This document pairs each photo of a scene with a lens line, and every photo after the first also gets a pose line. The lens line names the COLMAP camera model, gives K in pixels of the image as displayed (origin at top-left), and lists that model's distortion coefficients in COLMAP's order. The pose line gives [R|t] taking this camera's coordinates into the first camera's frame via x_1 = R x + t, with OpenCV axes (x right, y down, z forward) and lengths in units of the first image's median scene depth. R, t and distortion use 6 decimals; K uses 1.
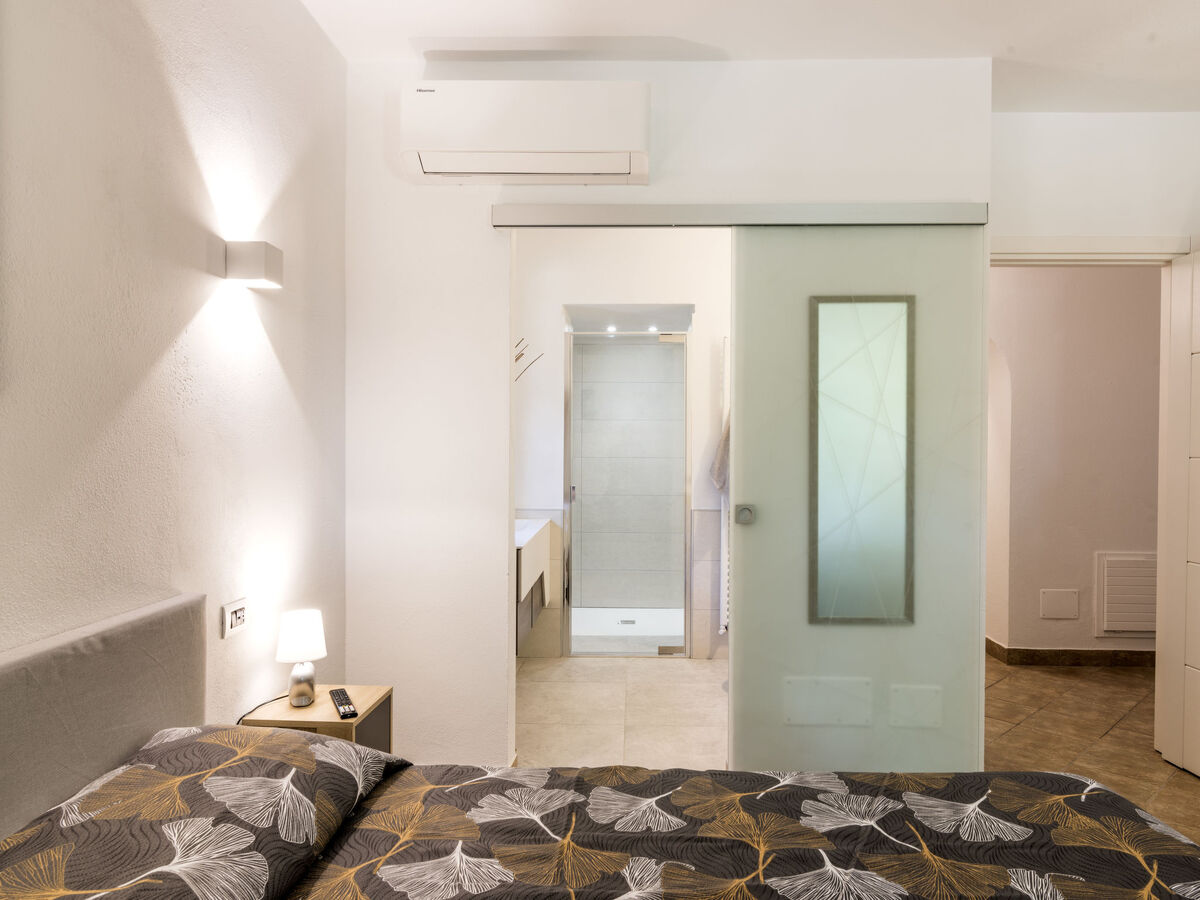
lens RADIAL K [[769.6, 0, 622.8], [0, 769.6, 467.4], [0, 0, 1]] dist [0.008877, -0.003651]
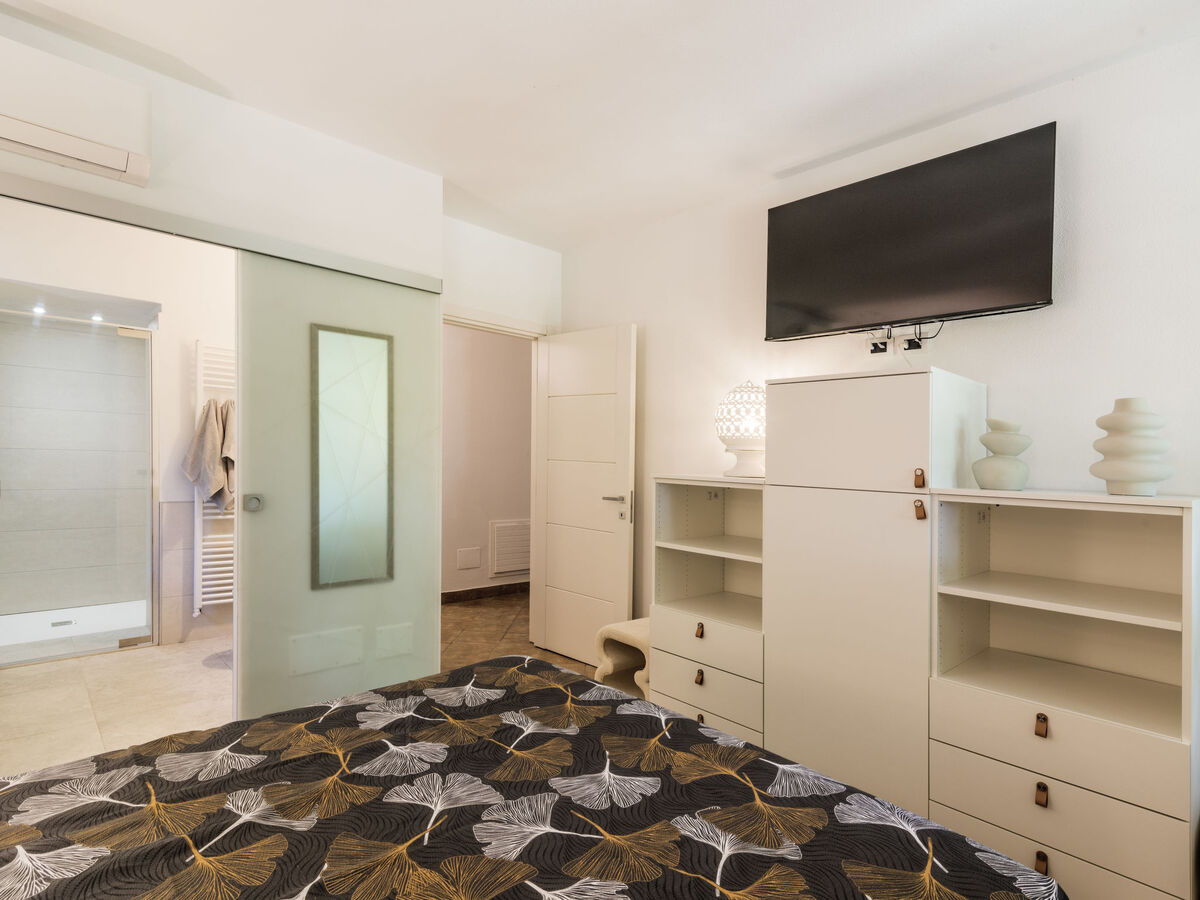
lens RADIAL K [[625.7, 0, 602.7], [0, 625.7, 457.4], [0, 0, 1]] dist [0.015392, -0.000688]
pose [[0.716157, 0.018882, 0.697684, -0.129829], [-0.011777, 0.999819, -0.014970, 0.000950], [-0.697840, 0.002504, 0.716250, -0.042265]]
